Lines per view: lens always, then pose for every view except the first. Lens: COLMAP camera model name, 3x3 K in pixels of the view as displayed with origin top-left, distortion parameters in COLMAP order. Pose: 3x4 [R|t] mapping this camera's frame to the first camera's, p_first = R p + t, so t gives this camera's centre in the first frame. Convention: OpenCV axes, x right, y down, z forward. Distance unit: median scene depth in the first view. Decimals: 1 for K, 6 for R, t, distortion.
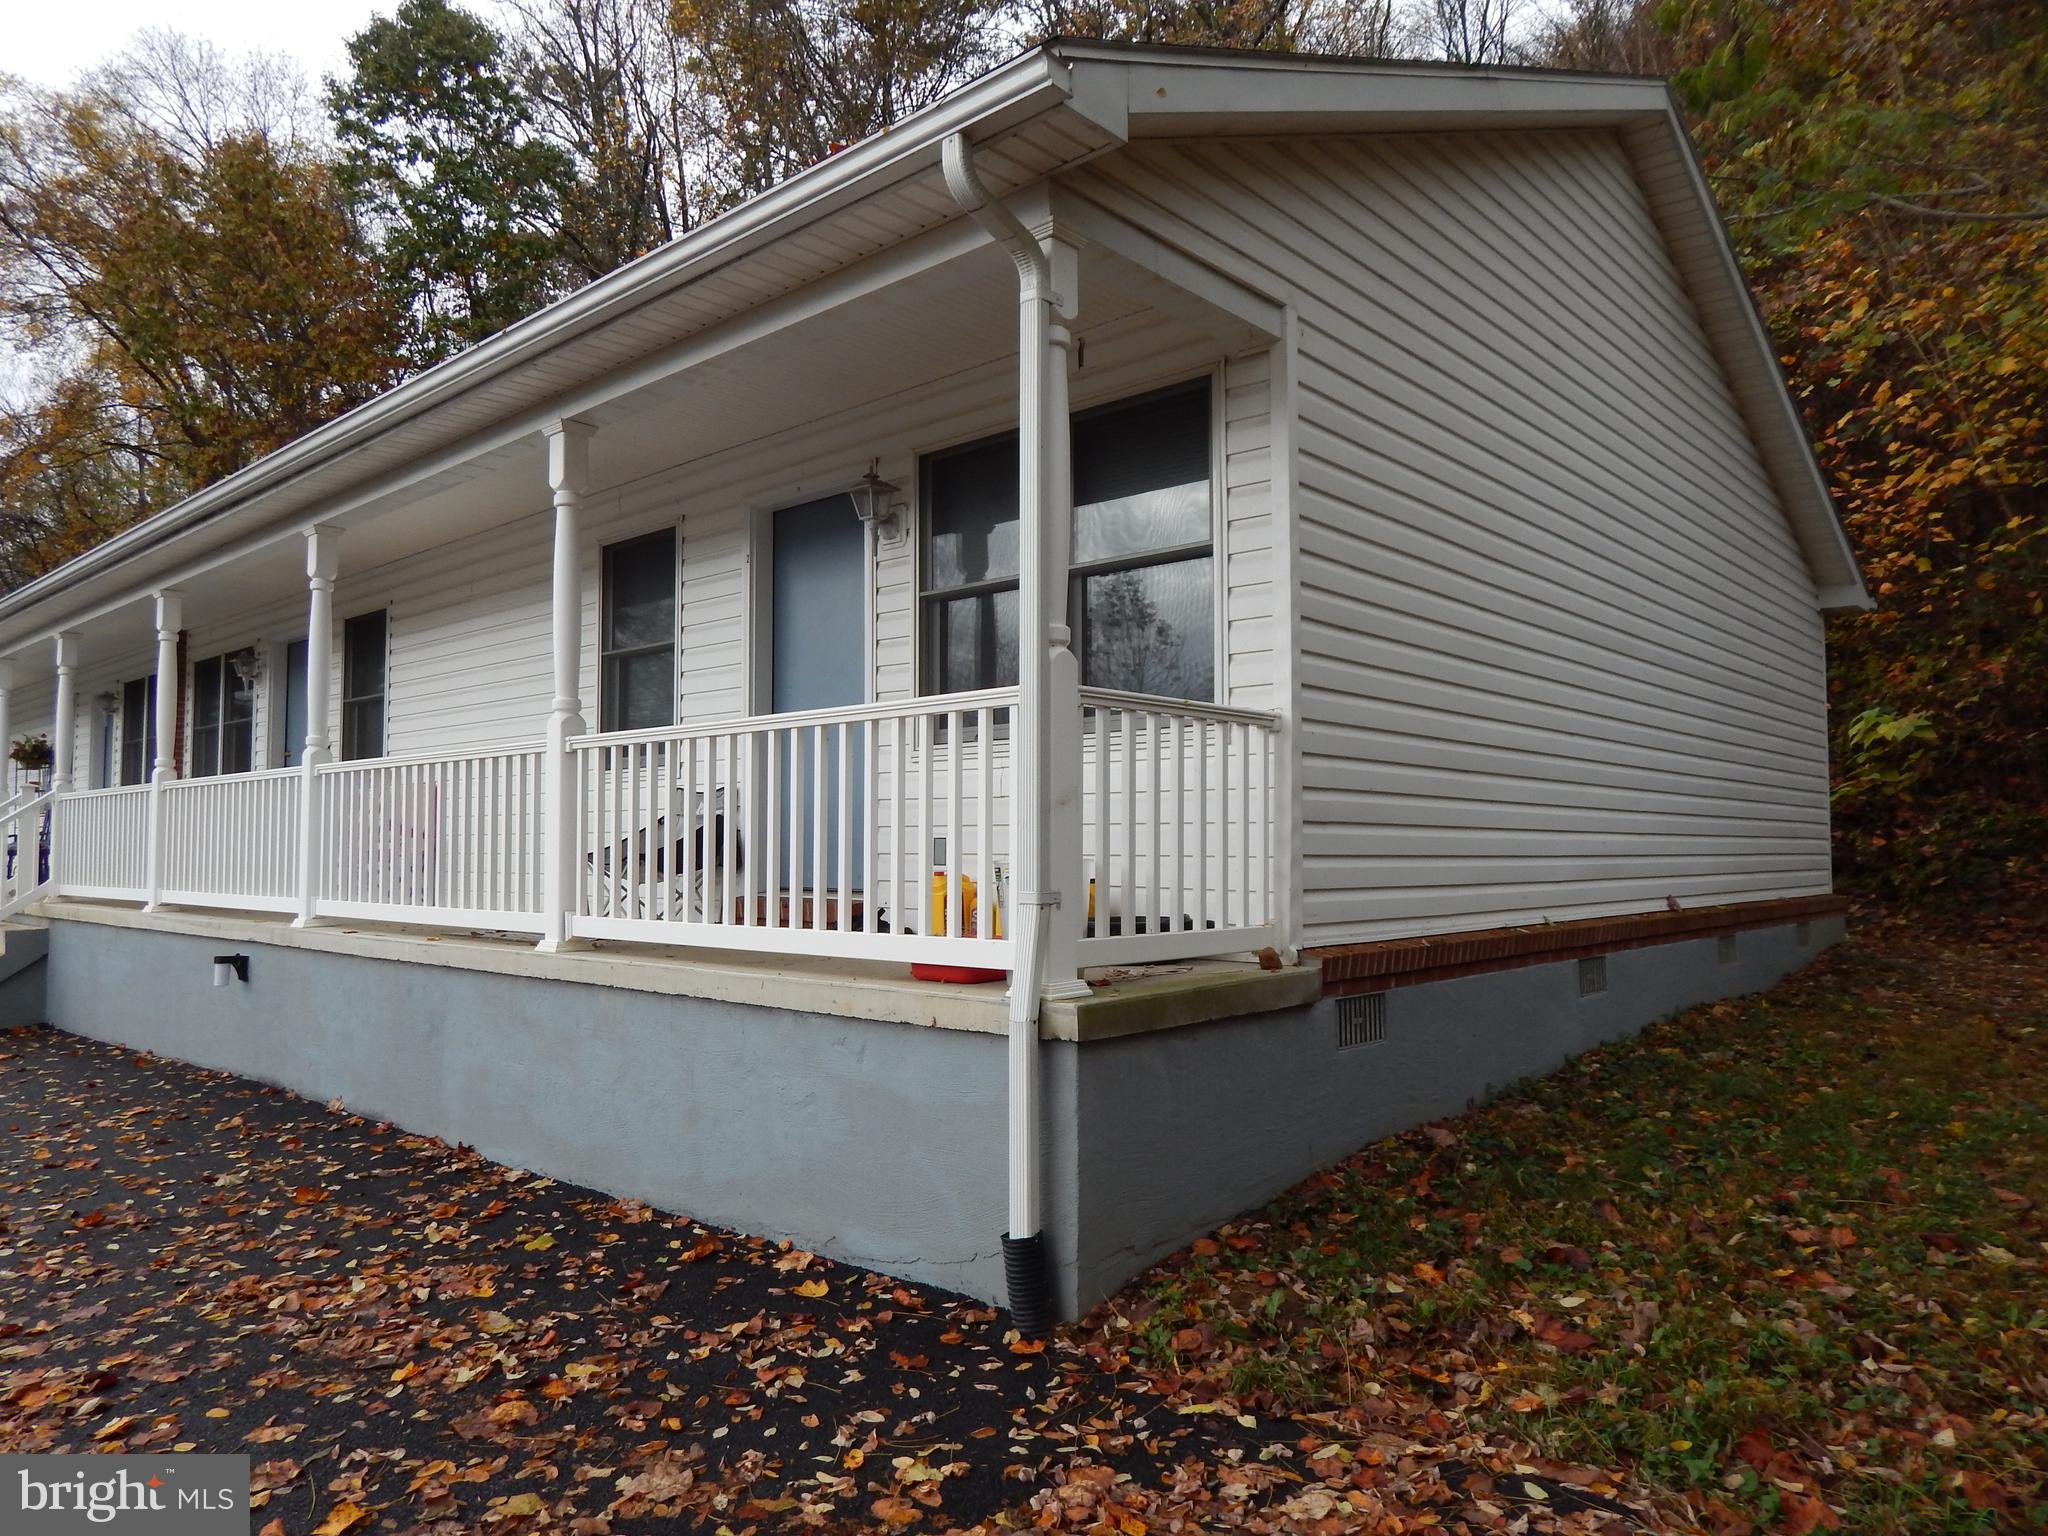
lens RADIAL K [[1368.2, 0, 1013.4], [0, 1368.2, 773.0], [0, 0, 1]] dist [0.008547, -0.012697]
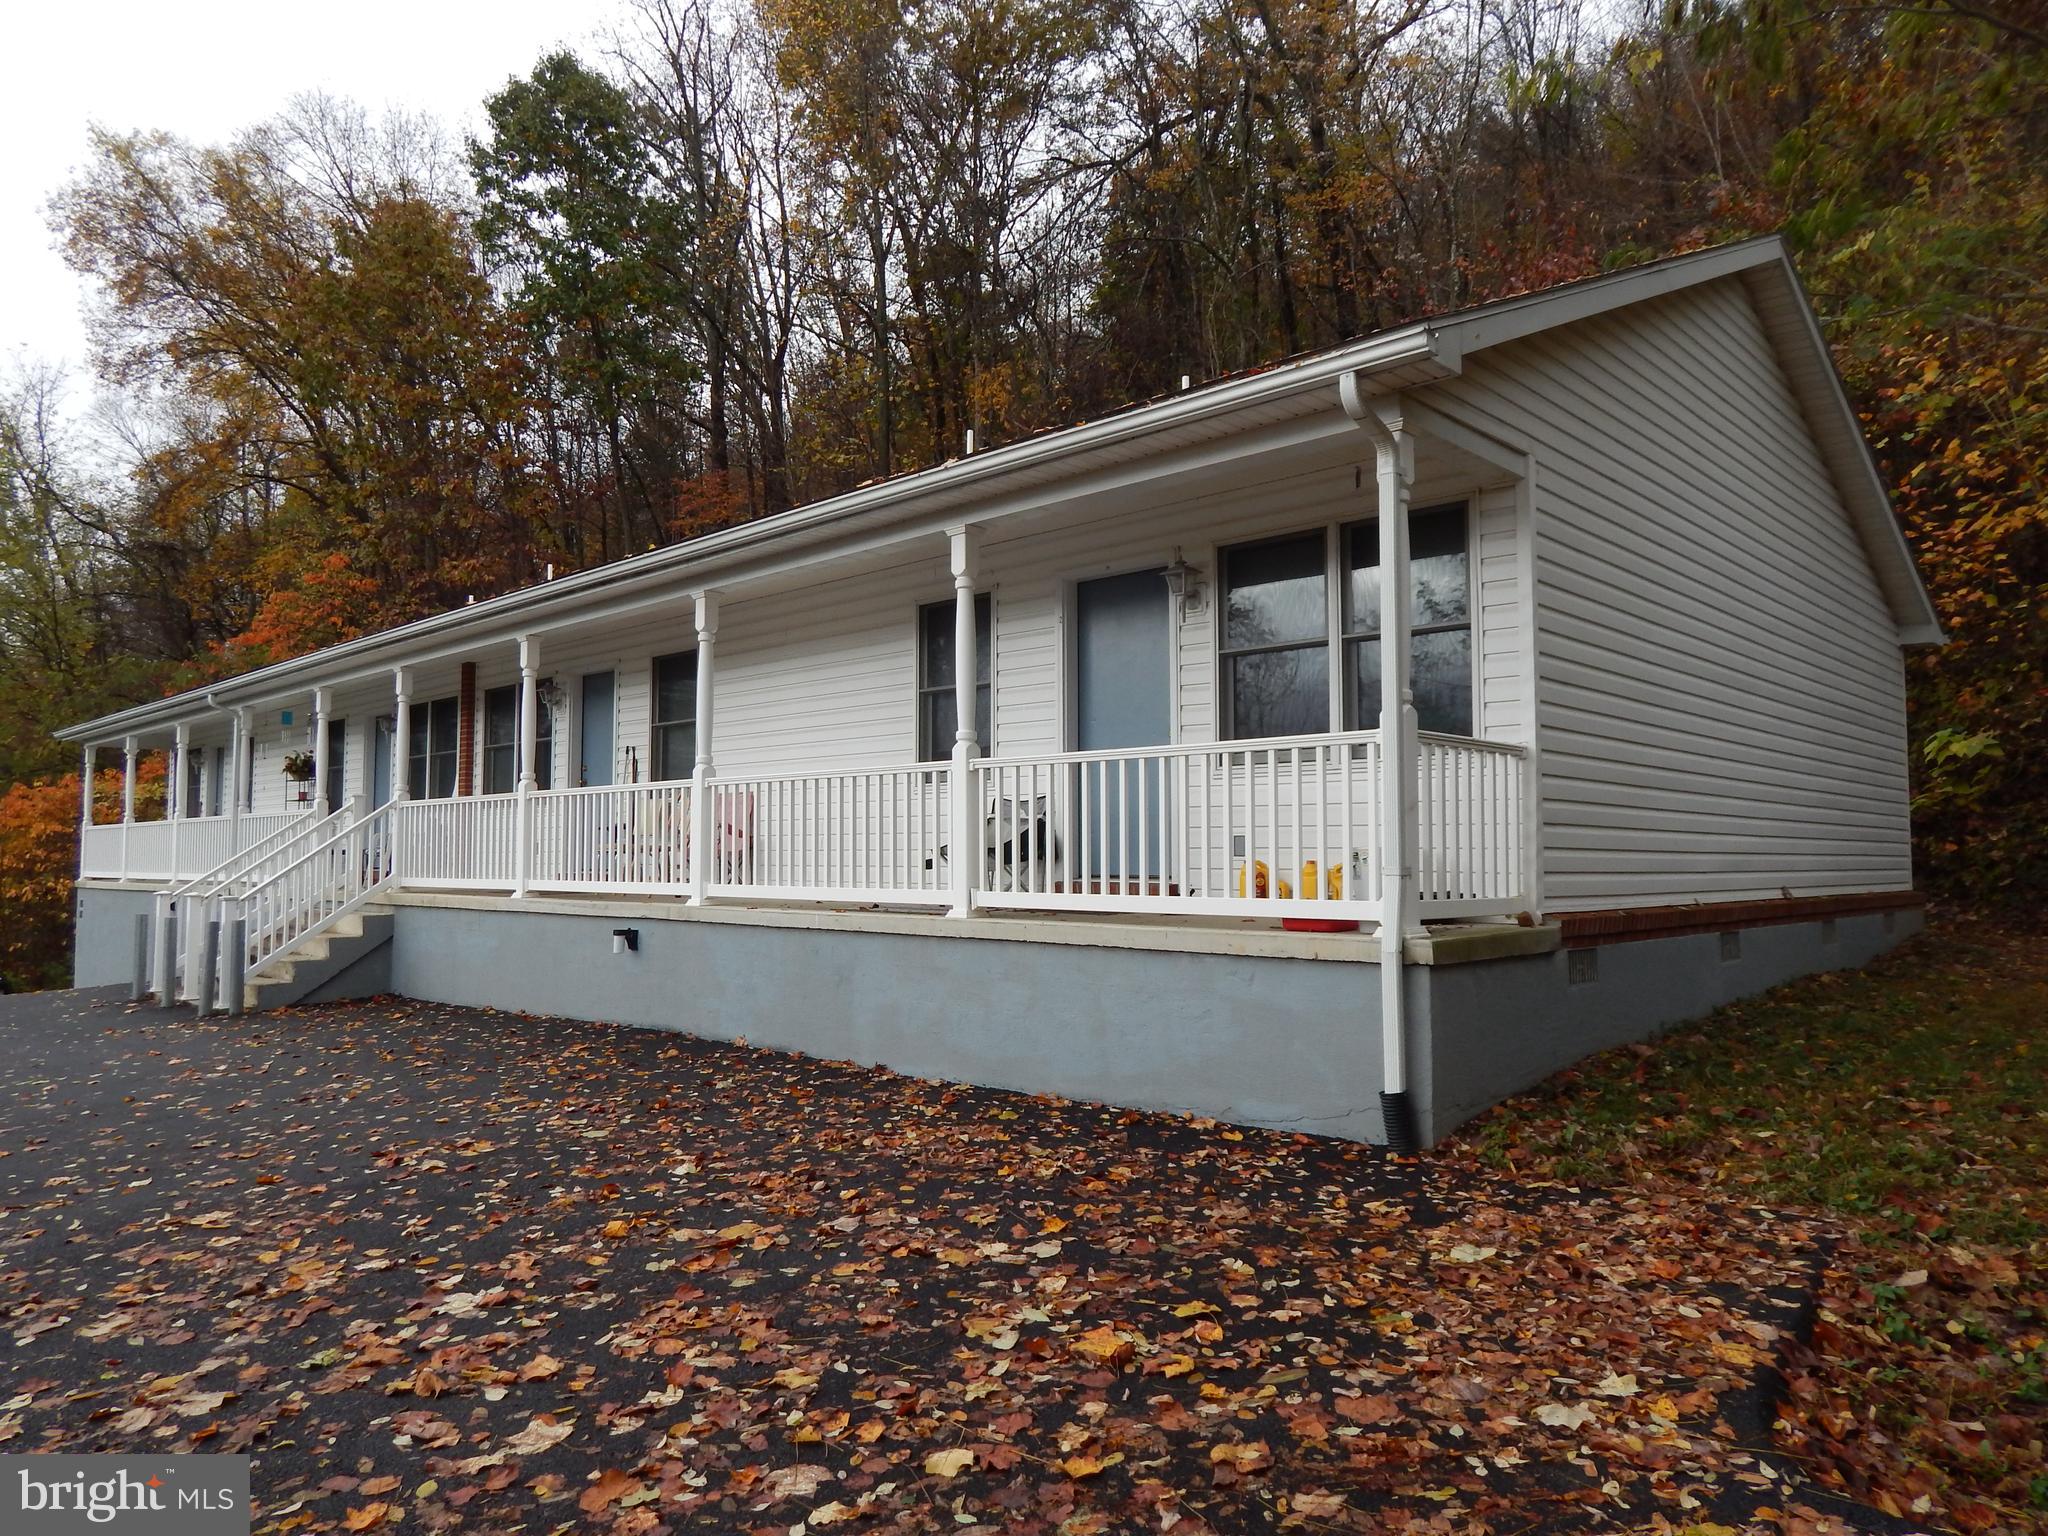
lens RADIAL K [[1368.2, 0, 1010.2], [0, 1368.2, 772.5], [0, 0, 1]] dist [0.008547, -0.012697]
pose [[0.999442, 0.001133, -0.033394, -0.223246], [-0.001400, 0.999967, -0.007974, -0.003072], [0.033384, 0.008016, 0.999410, -0.325792]]
